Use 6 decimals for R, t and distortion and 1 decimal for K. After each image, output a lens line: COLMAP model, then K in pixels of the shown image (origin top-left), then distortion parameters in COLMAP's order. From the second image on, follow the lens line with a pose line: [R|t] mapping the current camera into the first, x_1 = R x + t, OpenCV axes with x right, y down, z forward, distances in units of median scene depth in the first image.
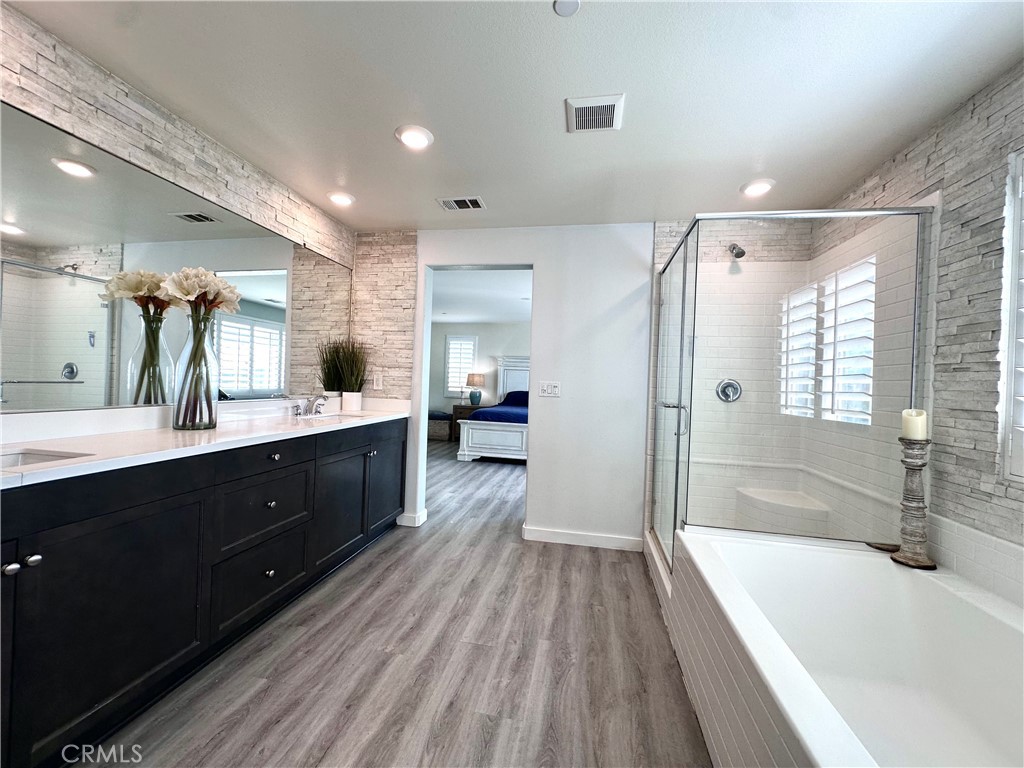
lens RADIAL K [[409.9, 0, 512.0], [0, 409.9, 384.0], [0, 0, 1]] dist [-0.000687, -0.000088]
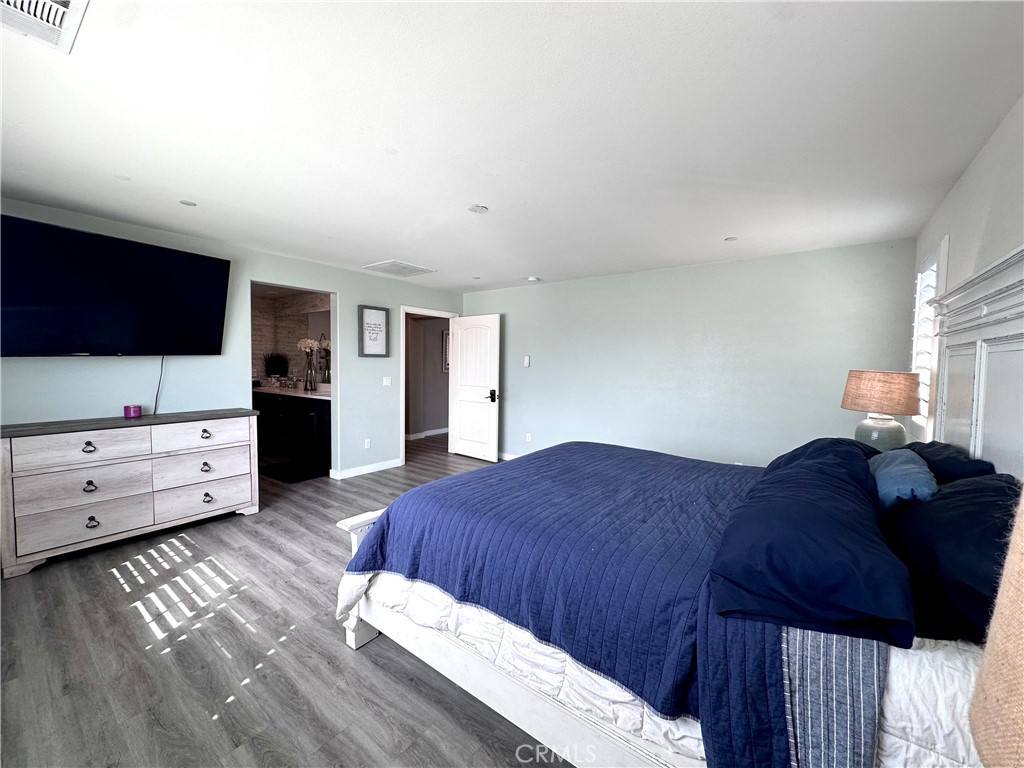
lens RADIAL K [[409.9, 0, 512.0], [0, 409.9, 384.0], [0, 0, 1]] dist [-0.000687, -0.000088]
pose [[-0.435601, 0.001189, -0.900139, 1.293350], [-0.035025, 0.999219, 0.018269, -0.043570], [0.899458, 0.039485, -0.435219, 3.604622]]
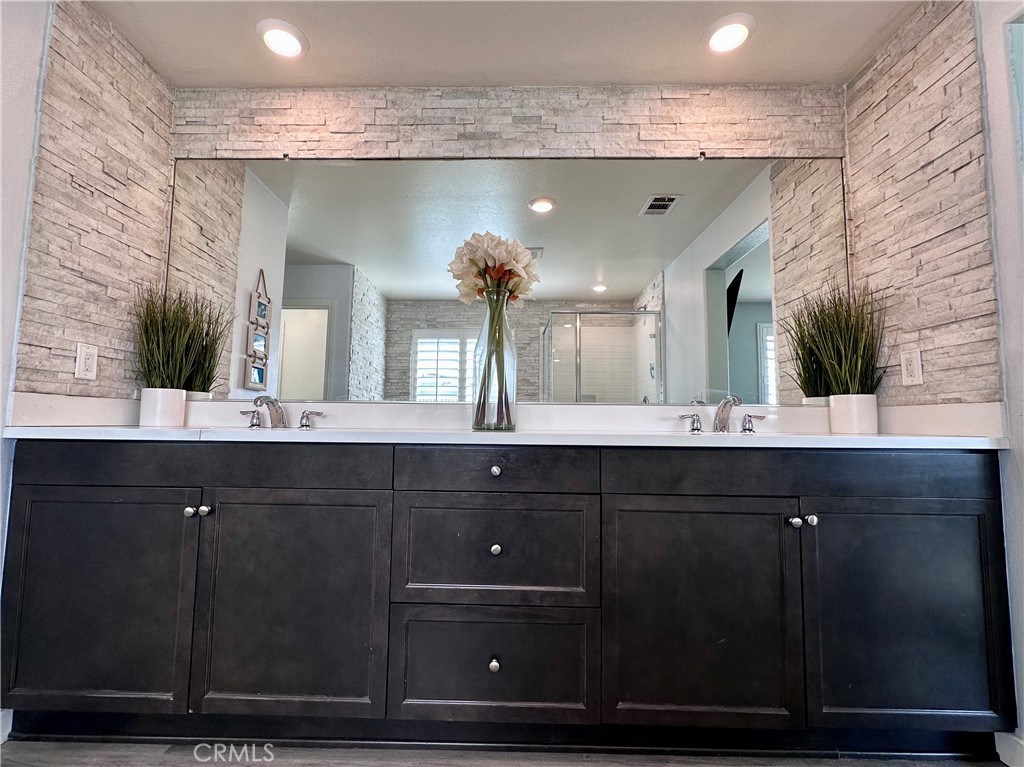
lens RADIAL K [[474.5, 0, 512.0], [0, 474.5, 383.5], [0, 0, 1]] dist [-0.000656, 0.000191]
pose [[0.165628, -0.118497, -0.979043, 0.085817], [-0.009267, 0.992524, -0.121696, 0.075955], [0.986145, 0.029229, 0.163292, 0.510665]]
